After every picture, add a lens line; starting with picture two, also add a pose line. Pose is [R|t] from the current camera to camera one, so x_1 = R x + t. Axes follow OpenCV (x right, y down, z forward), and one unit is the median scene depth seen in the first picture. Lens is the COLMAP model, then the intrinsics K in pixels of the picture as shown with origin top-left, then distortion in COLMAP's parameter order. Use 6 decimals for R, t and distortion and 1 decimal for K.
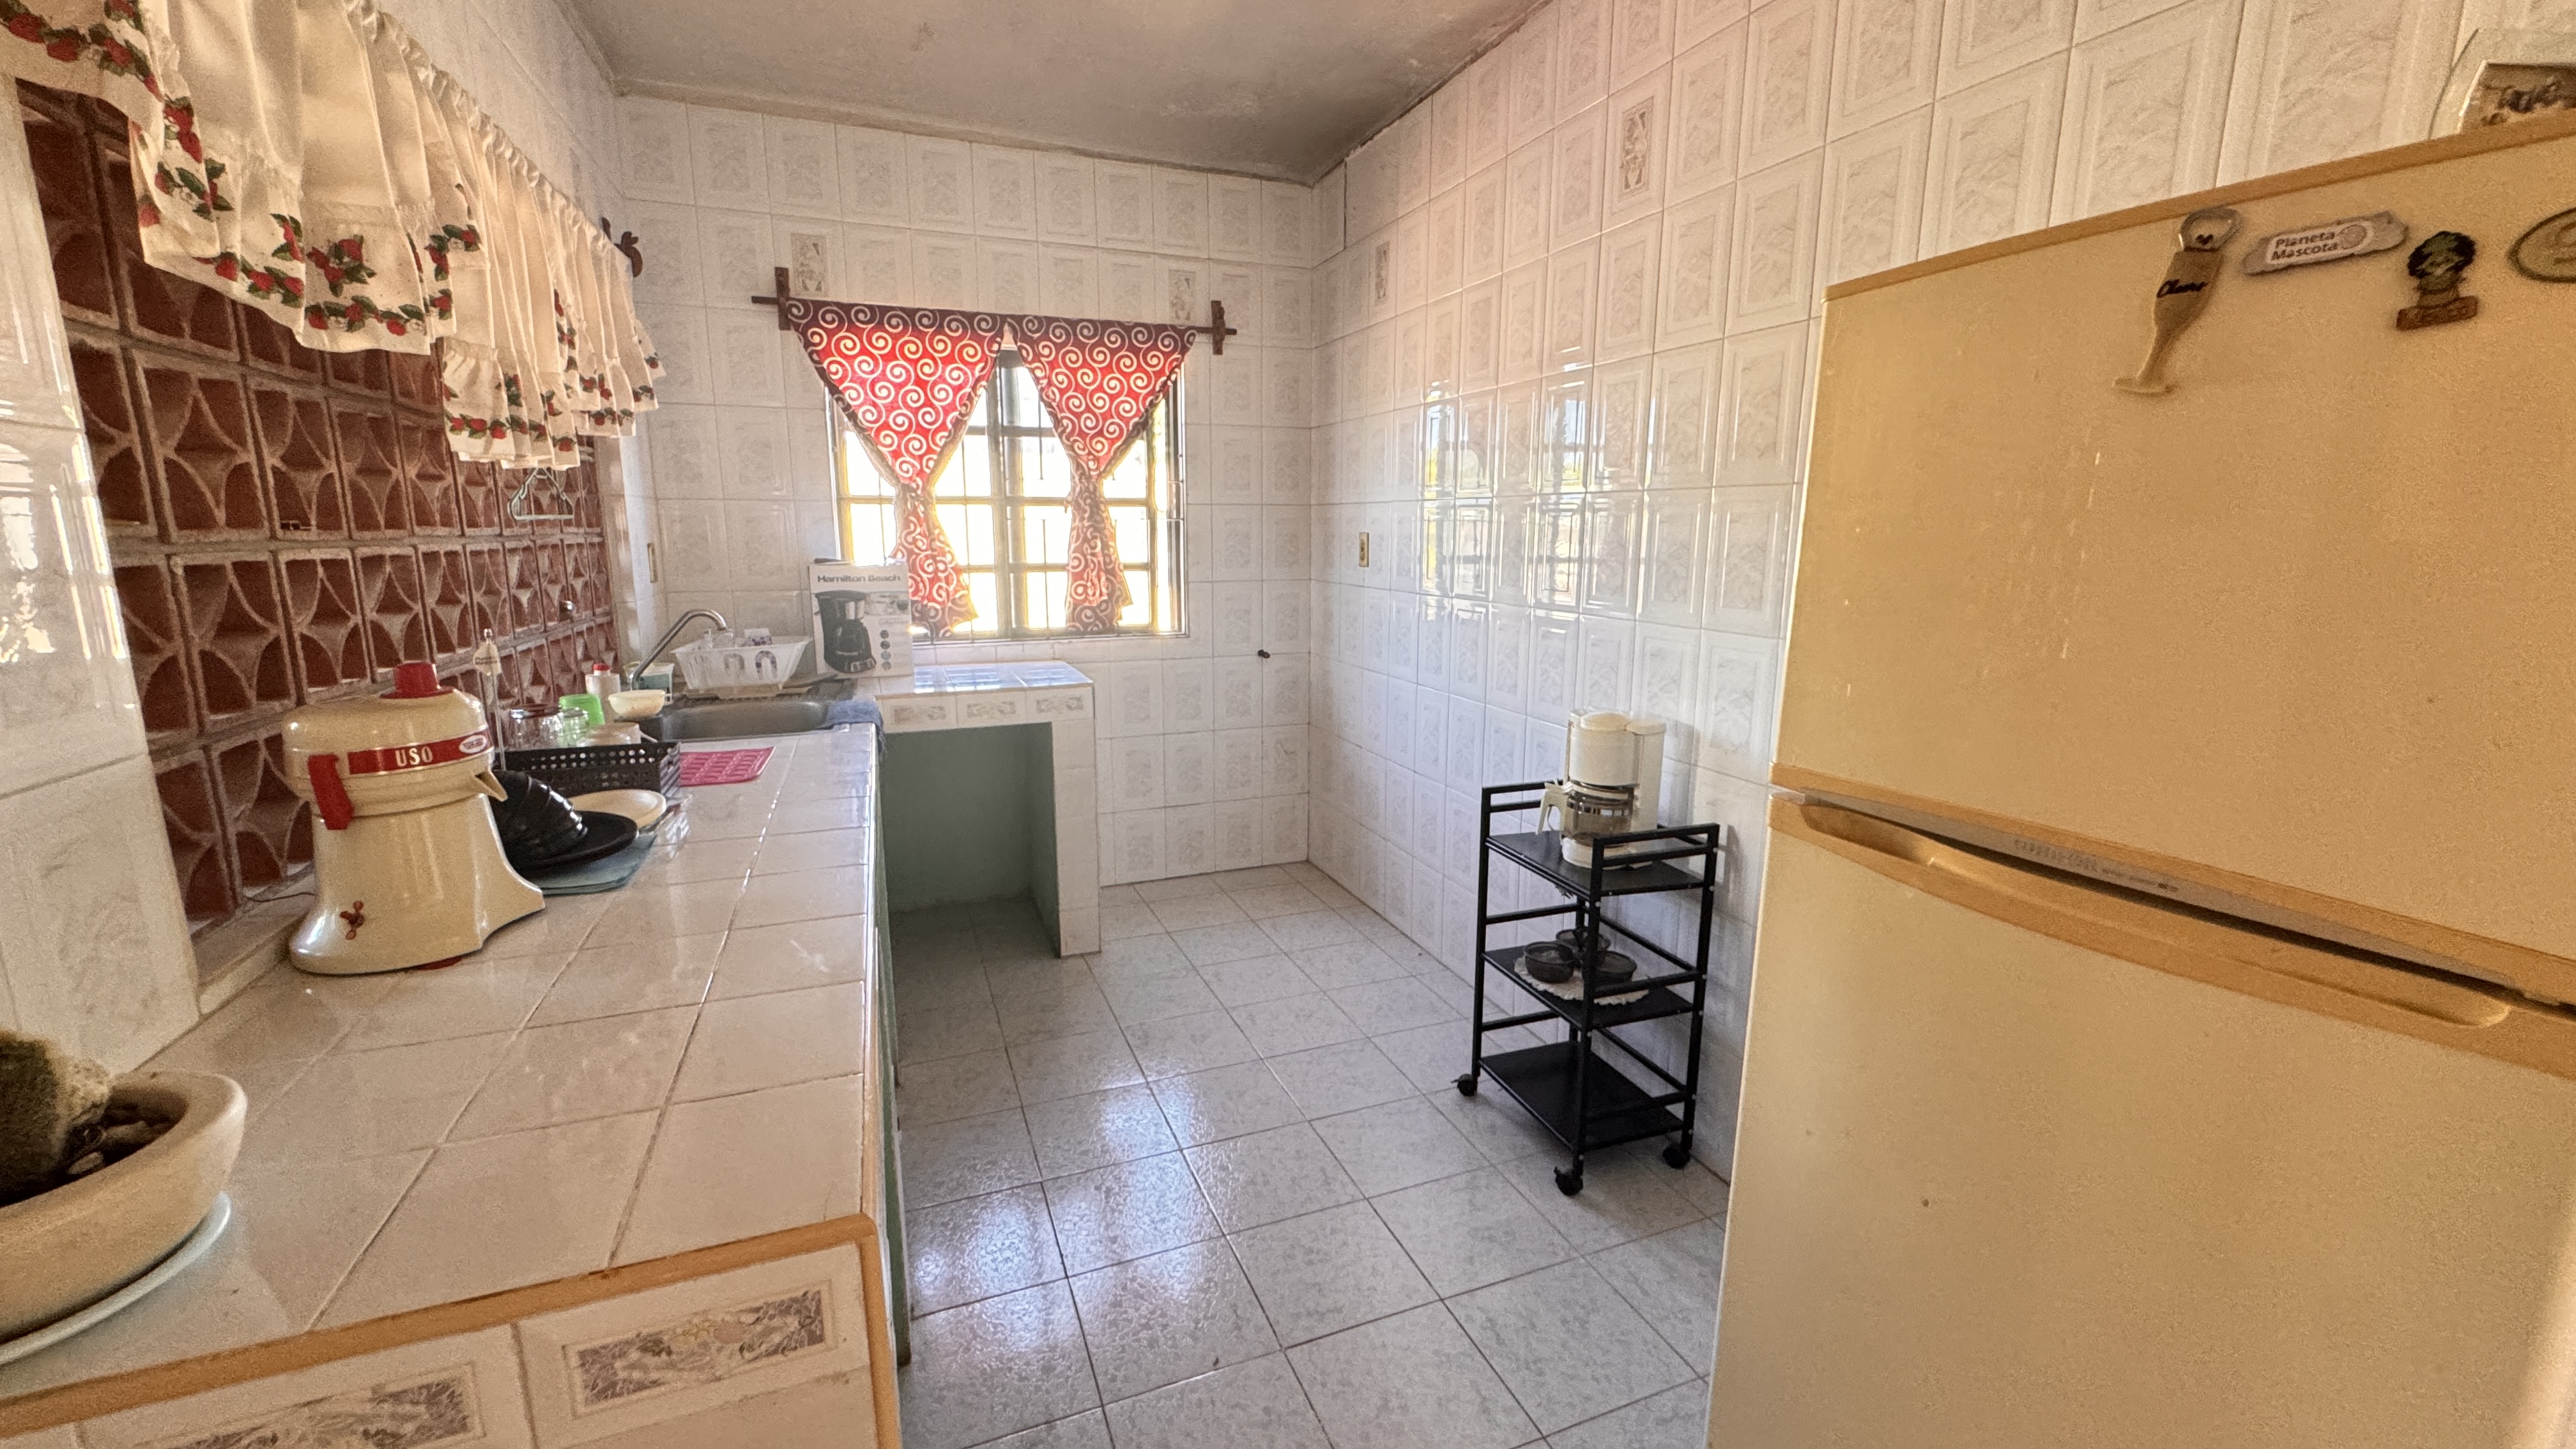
lens RADIAL K [[1054.6, 0, 1301.9], [0, 1054.6, 728.9], [0, 0, 1]] dist [-0.005999, 0.001474]
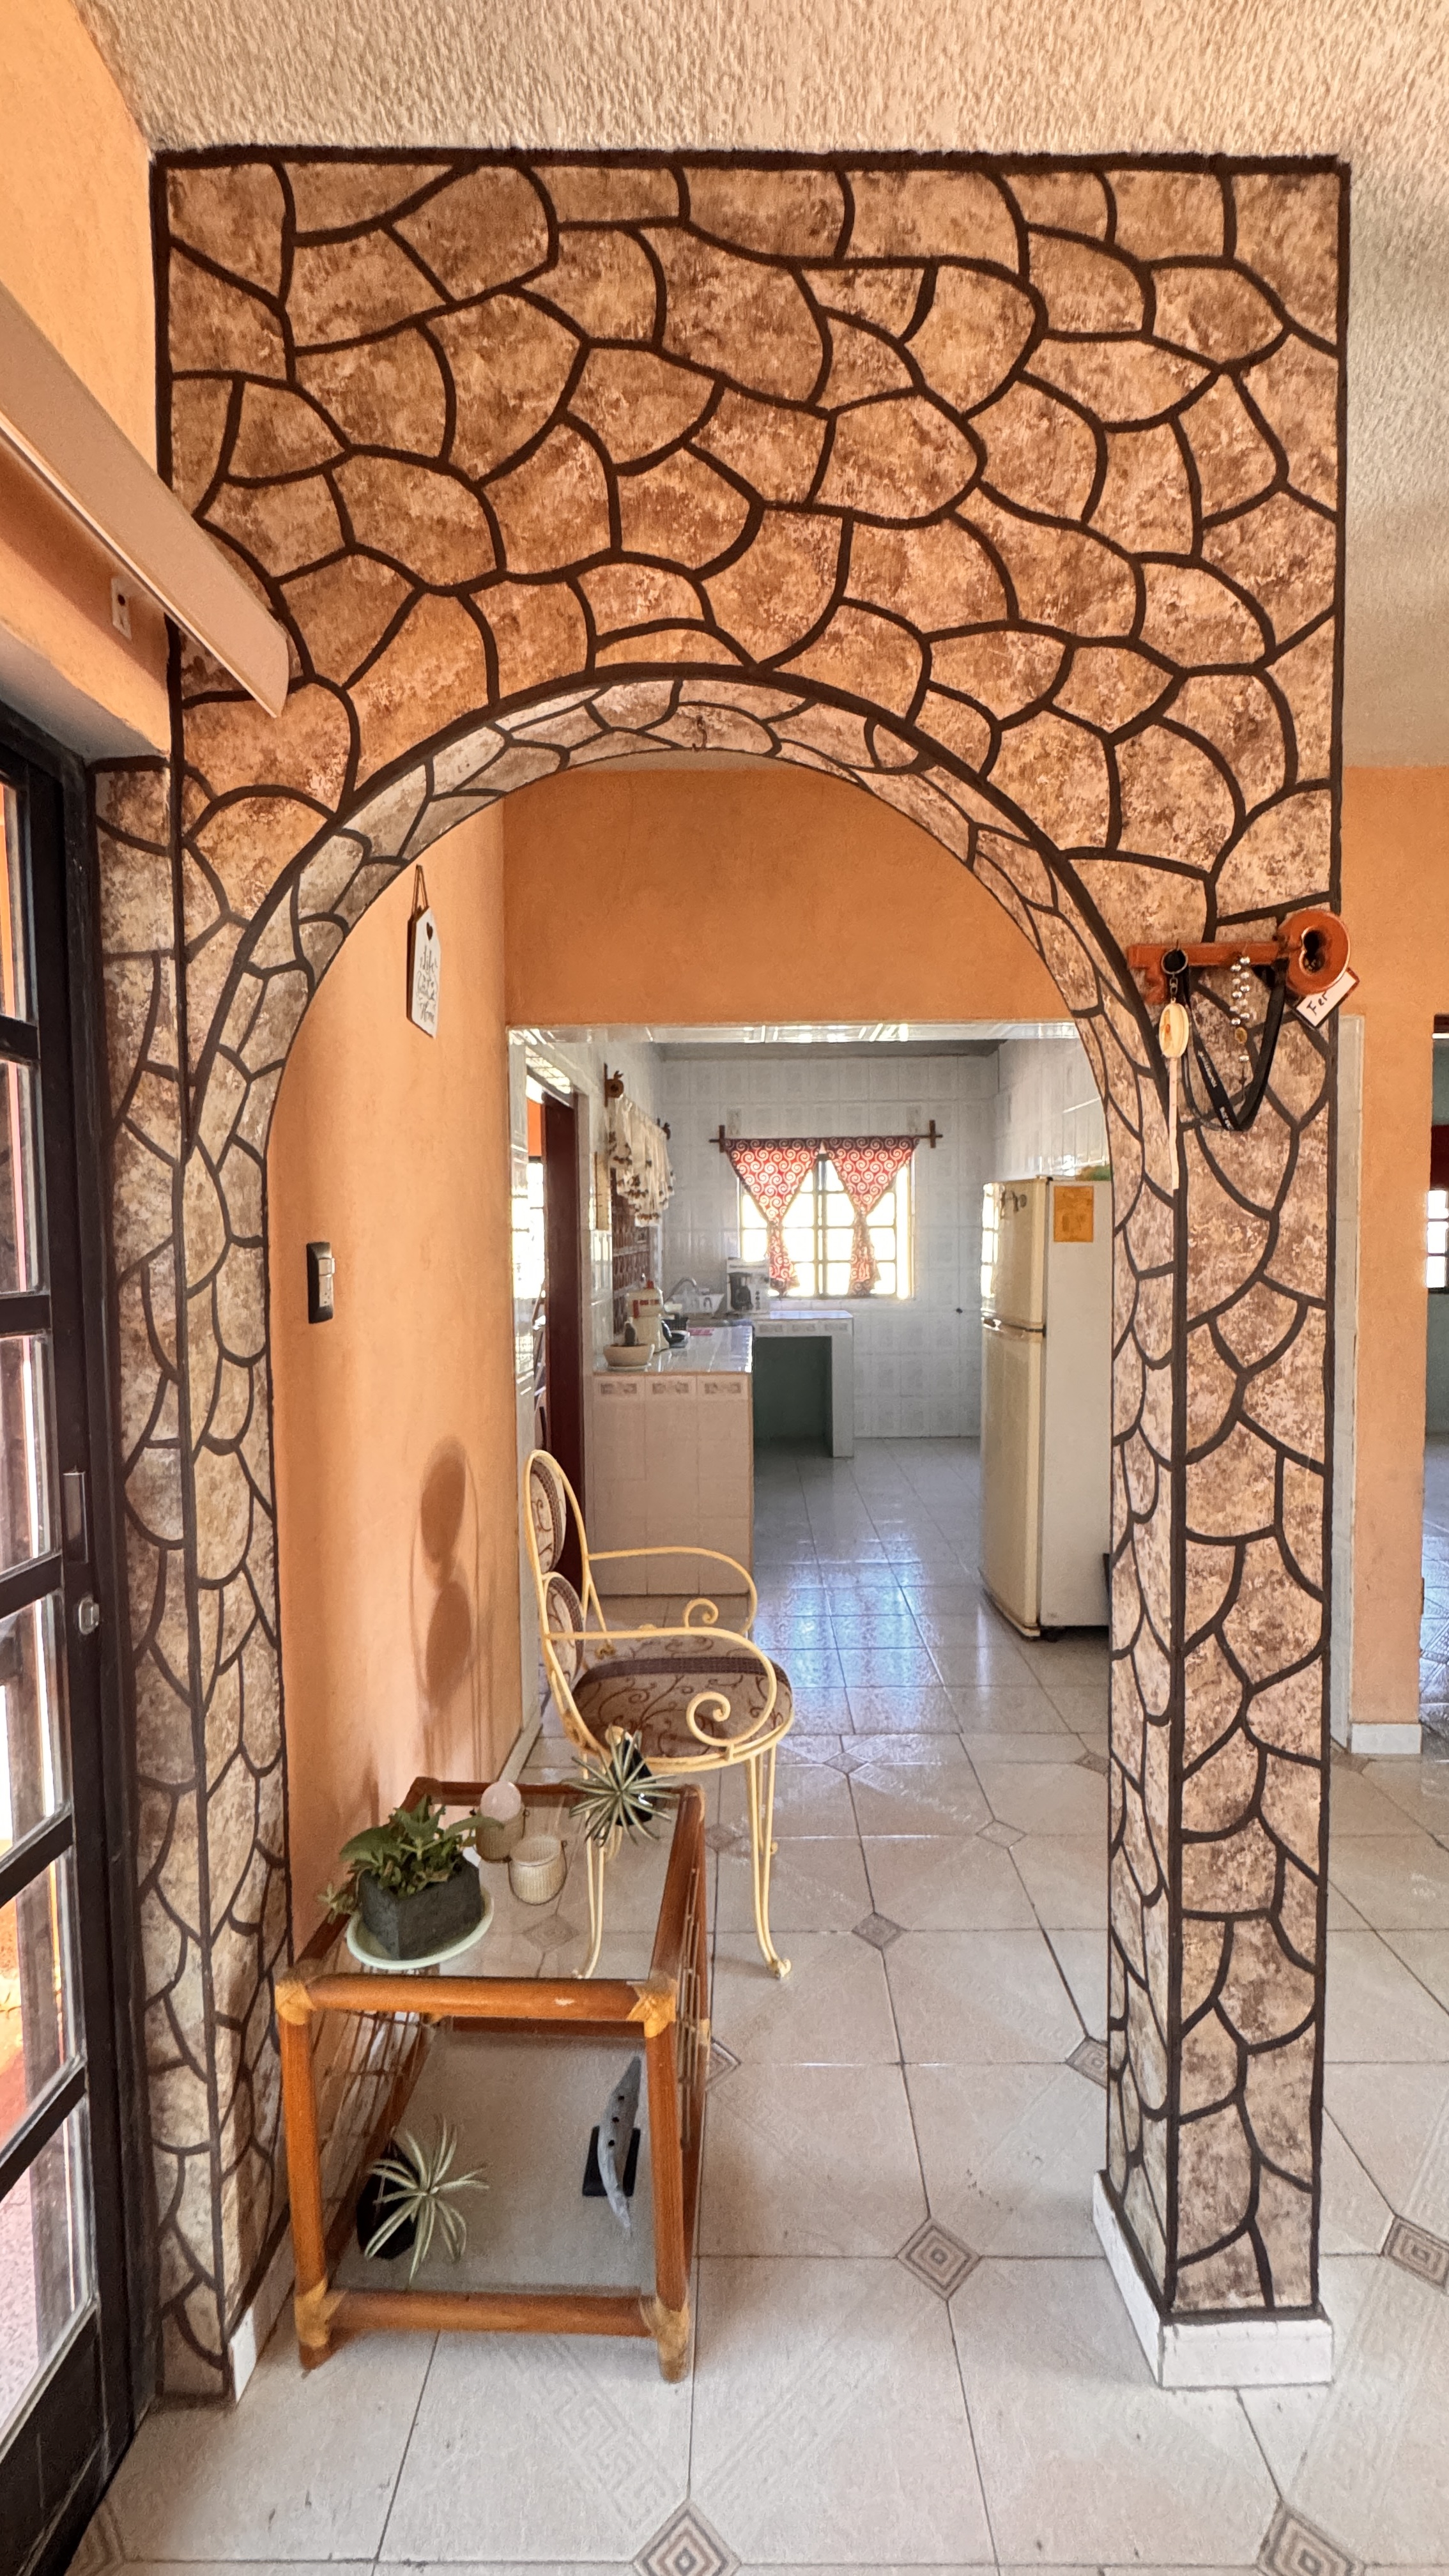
lens RADIAL K [[1054.6, 0, 731.2], [0, 1054.6, 1287.3], [0, 0, 1]] dist [-0.005999, 0.001474]
pose [[0.923539, 0.004119, -0.383483, 0.331100], [-0.056772, 0.990393, -0.126087, 0.153976], [0.379279, 0.138217, 0.914901, -0.865318]]
